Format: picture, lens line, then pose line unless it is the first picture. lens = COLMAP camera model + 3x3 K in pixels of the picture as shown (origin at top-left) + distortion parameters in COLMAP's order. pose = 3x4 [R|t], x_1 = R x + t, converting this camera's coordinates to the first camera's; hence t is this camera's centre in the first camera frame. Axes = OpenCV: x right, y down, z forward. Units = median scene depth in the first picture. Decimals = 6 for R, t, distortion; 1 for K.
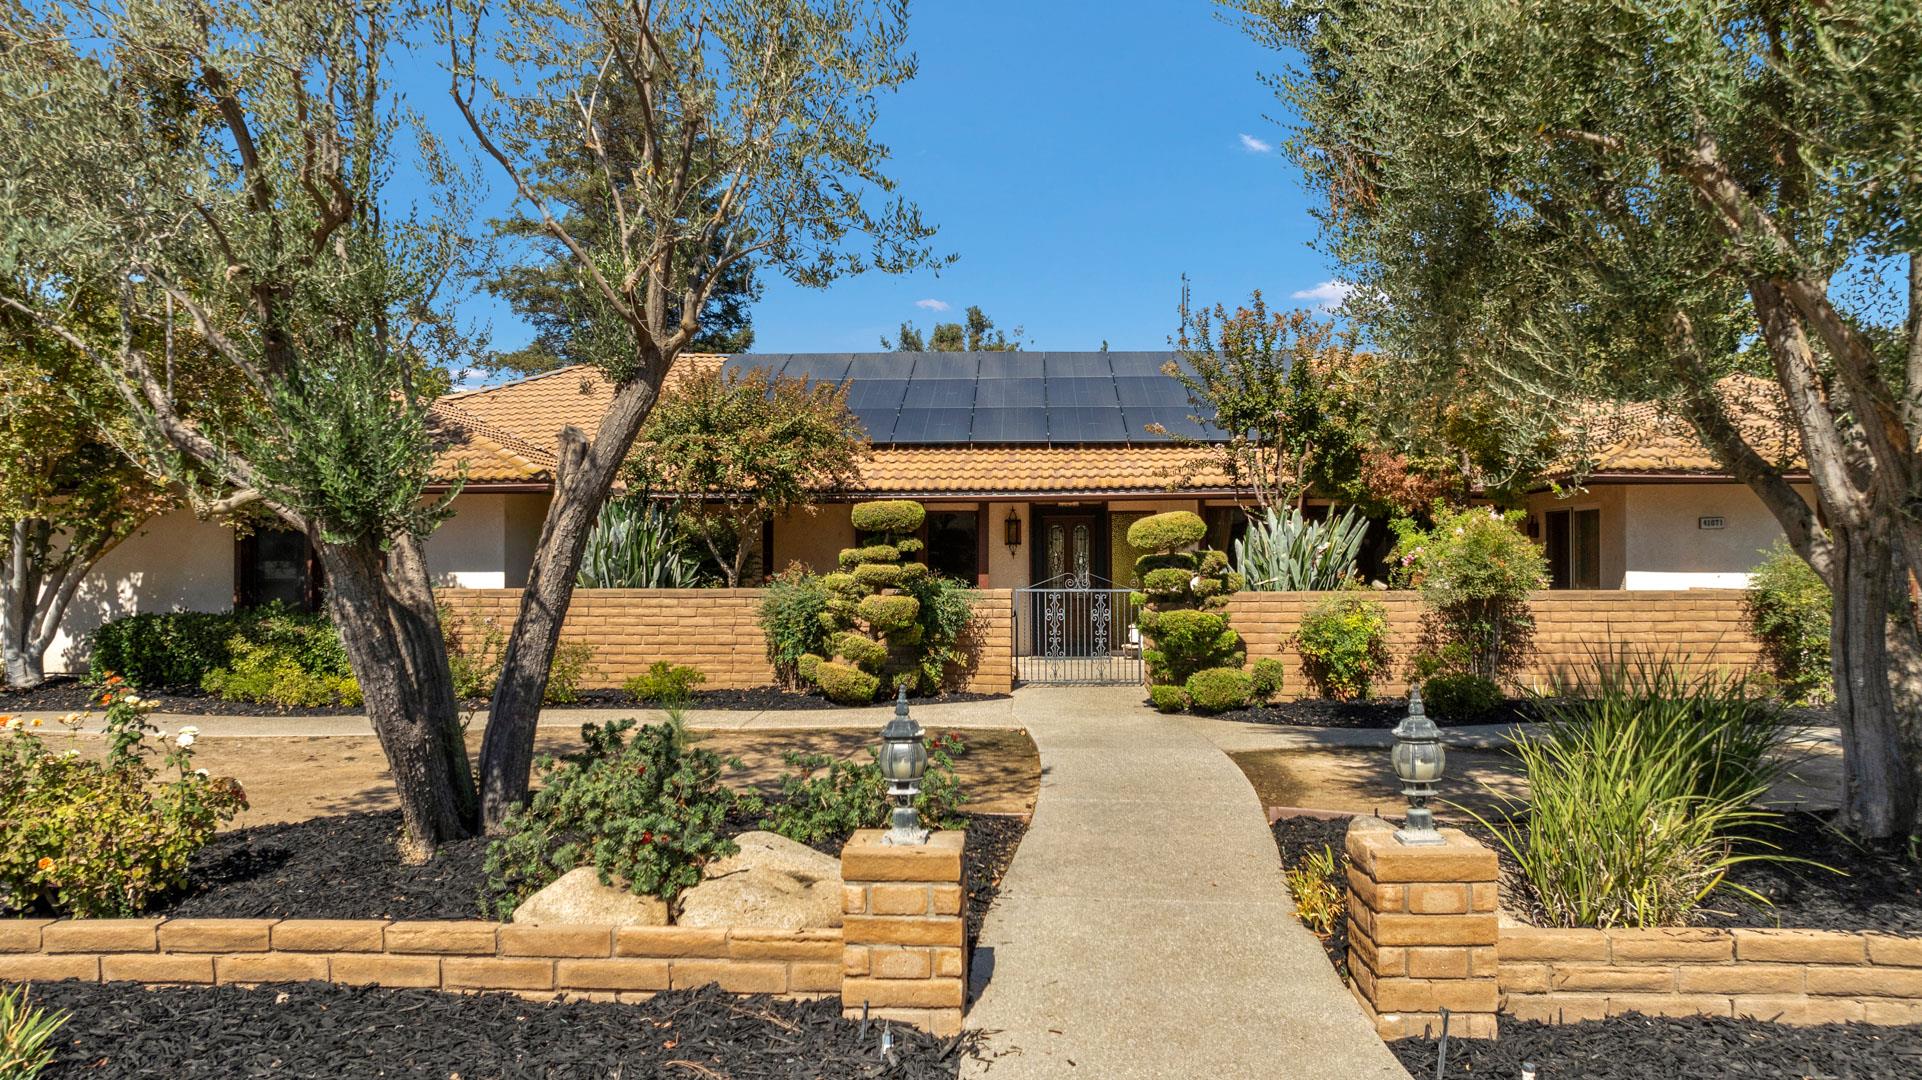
lens RADIAL K [[1347.8, 0, 962.9], [0, 1347.8, 531.3], [0, 0, 1]] dist [-0.016577, -0.001494]
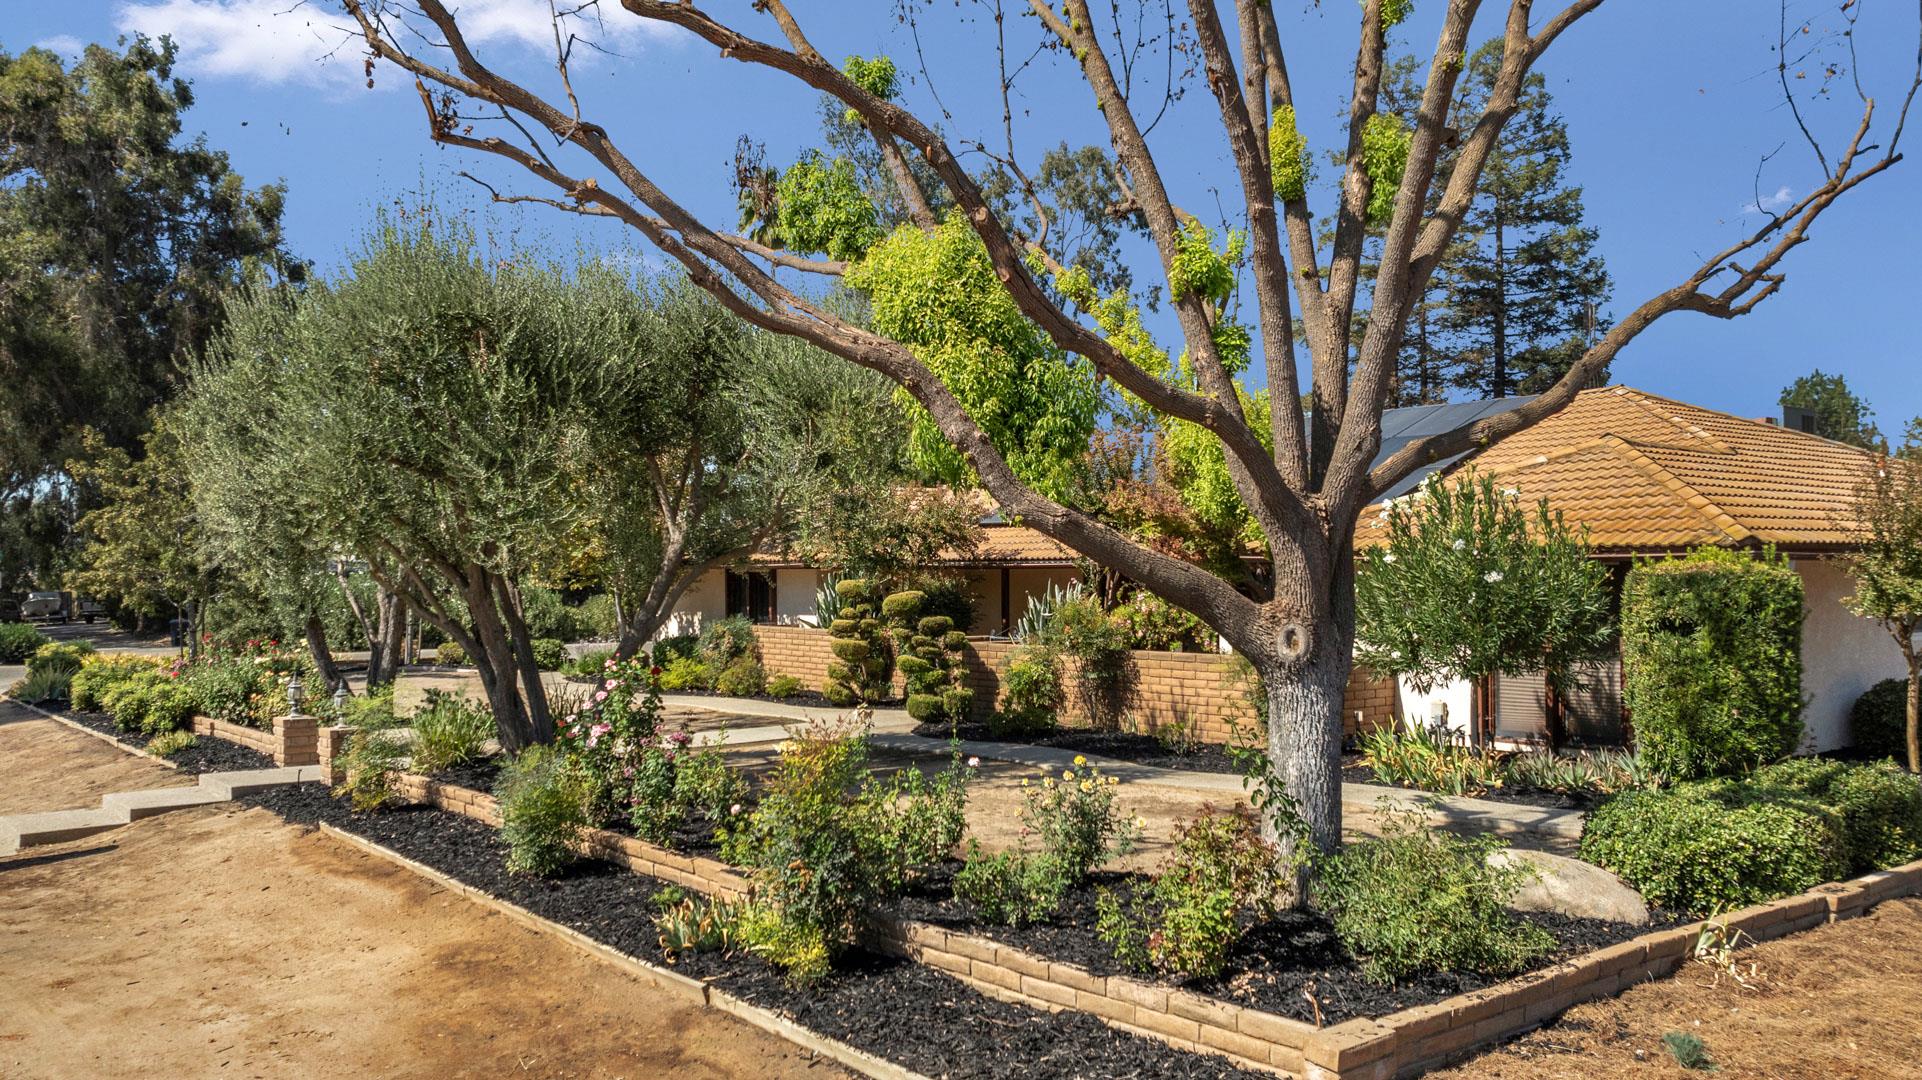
lens RADIAL K [[1566.9, 0, 961.0], [0, 1566.9, 540.0], [0, 0, 1]] dist [-0.014457, -0.003647]
pose [[0.648668, -0.015811, -0.760907, 1.447426], [0.022528, 0.999745, -0.001568, -0.064477], [0.760738, -0.016125, 0.648859, -0.115033]]
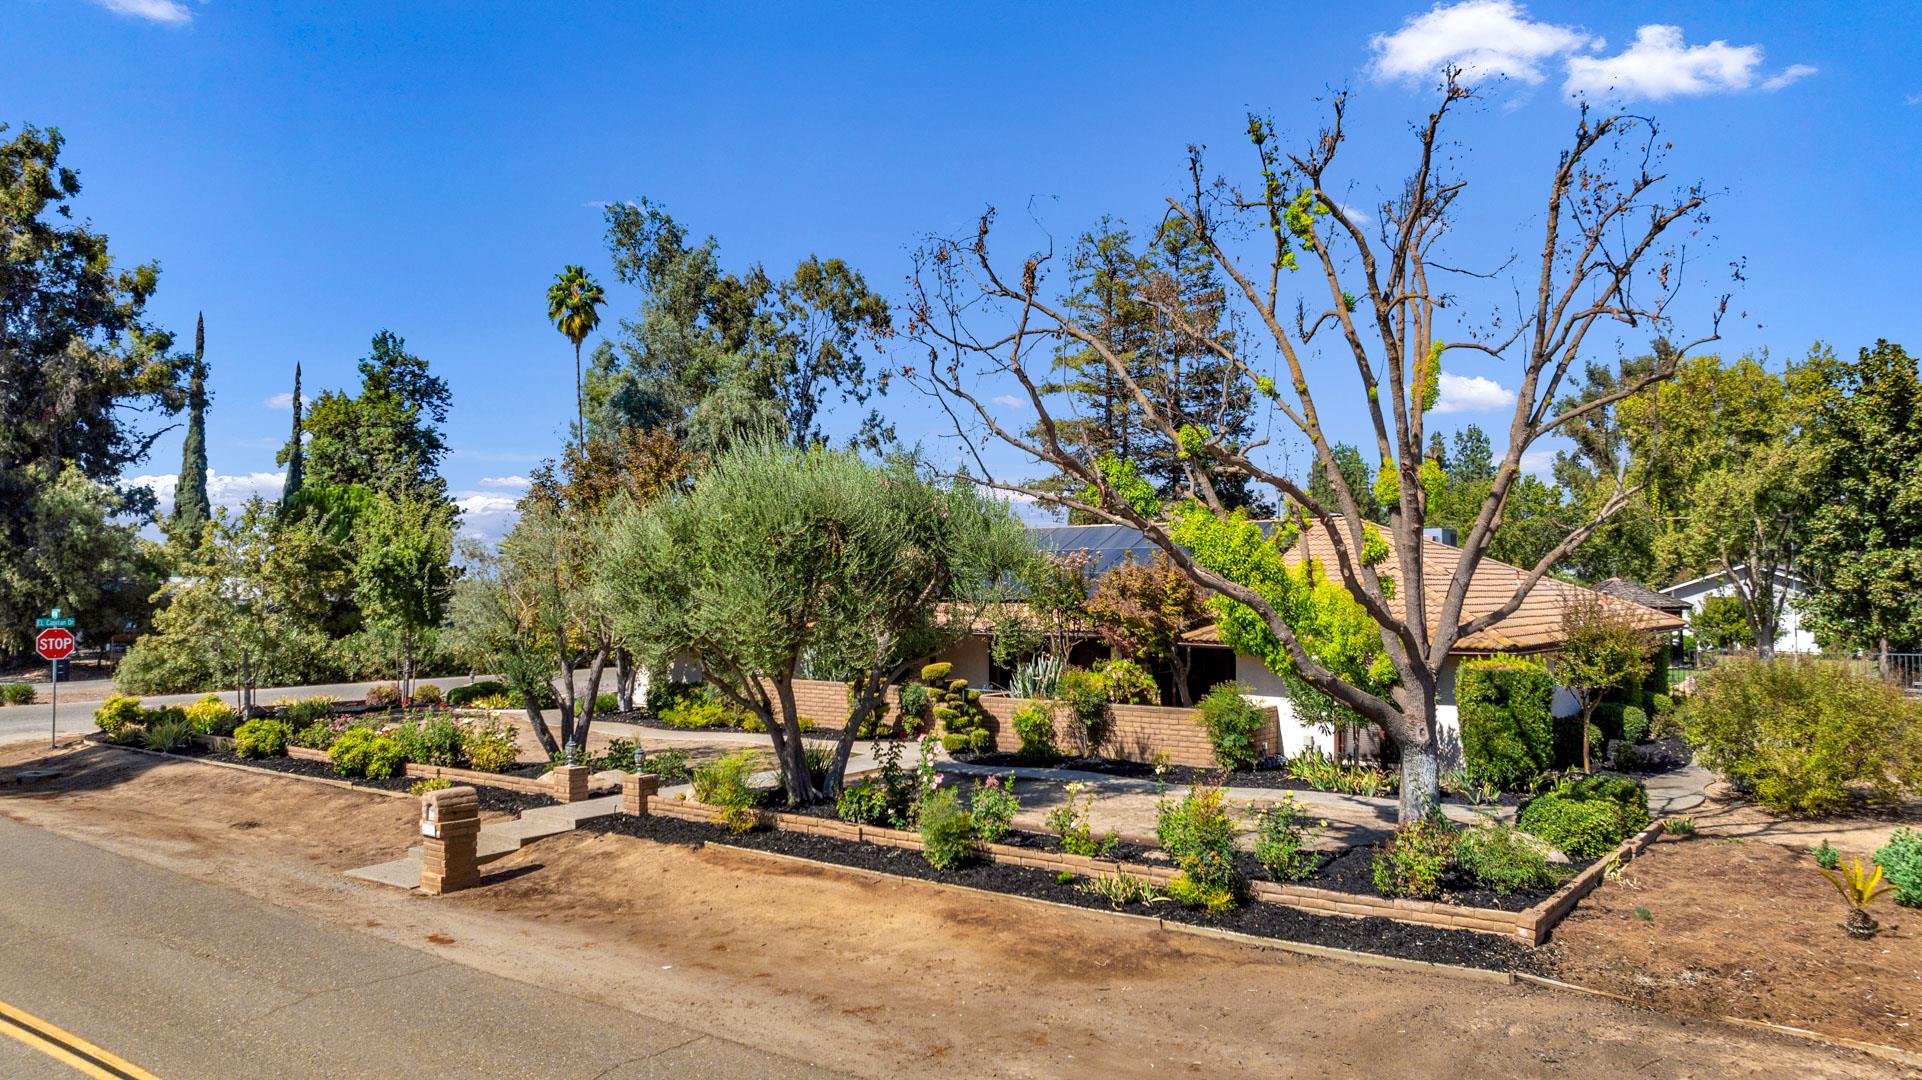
lens RADIAL K [[1363.1, 0, 961.0], [0, 1363.1, 540.0], [0, 0, 1]] dist [-0.014434, -0.003303]
pose [[0.818808, -0.017107, -0.573813, 1.384735], [0.014783, 0.999853, -0.008714, -0.185418], [0.573878, -0.001347, 0.818940, -0.787937]]
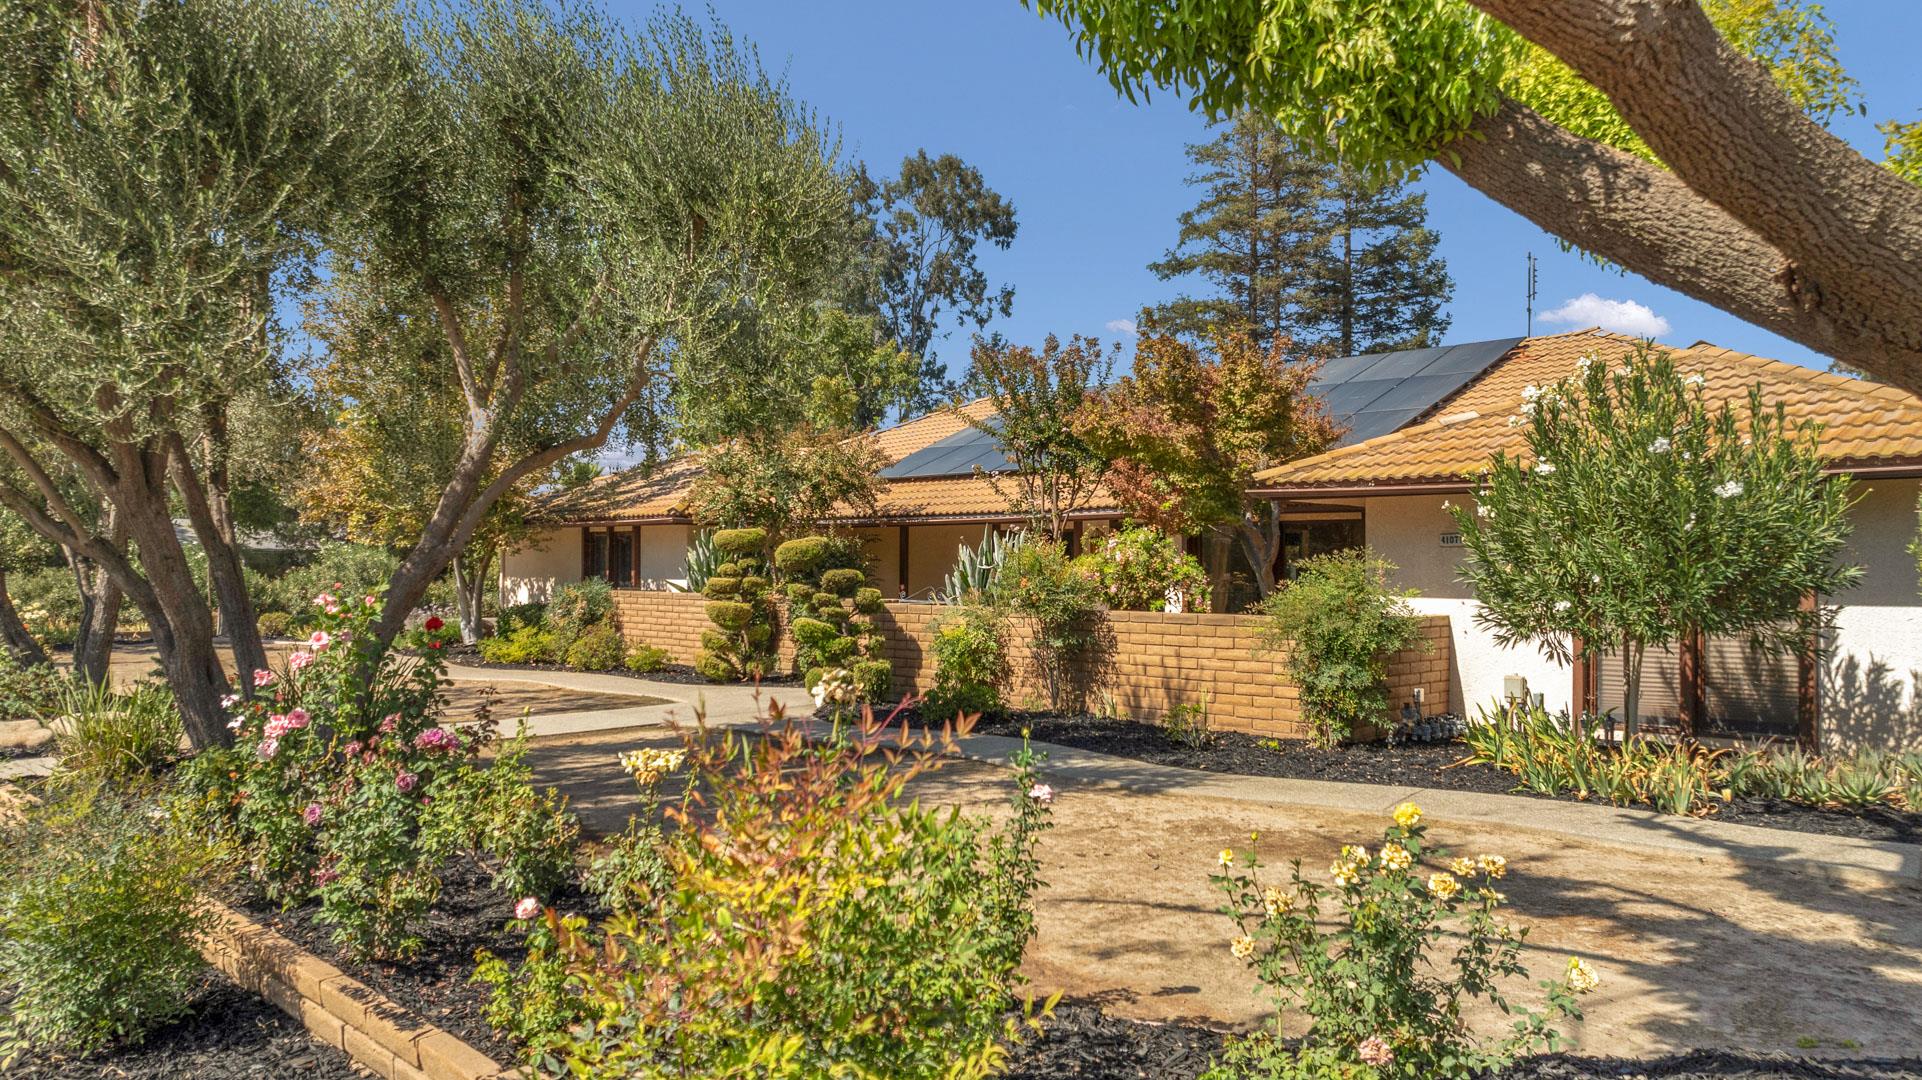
lens RADIAL K [[1363.1, 0, 961.0], [0, 1363.1, 540.0], [0, 0, 1]] dist [-0.014434, -0.003303]
pose [[0.729276, -0.007495, -0.684179, 1.021229], [0.010125, 0.999949, -0.000161, -0.010195], [0.684145, -0.006810, 0.729314, 0.173728]]
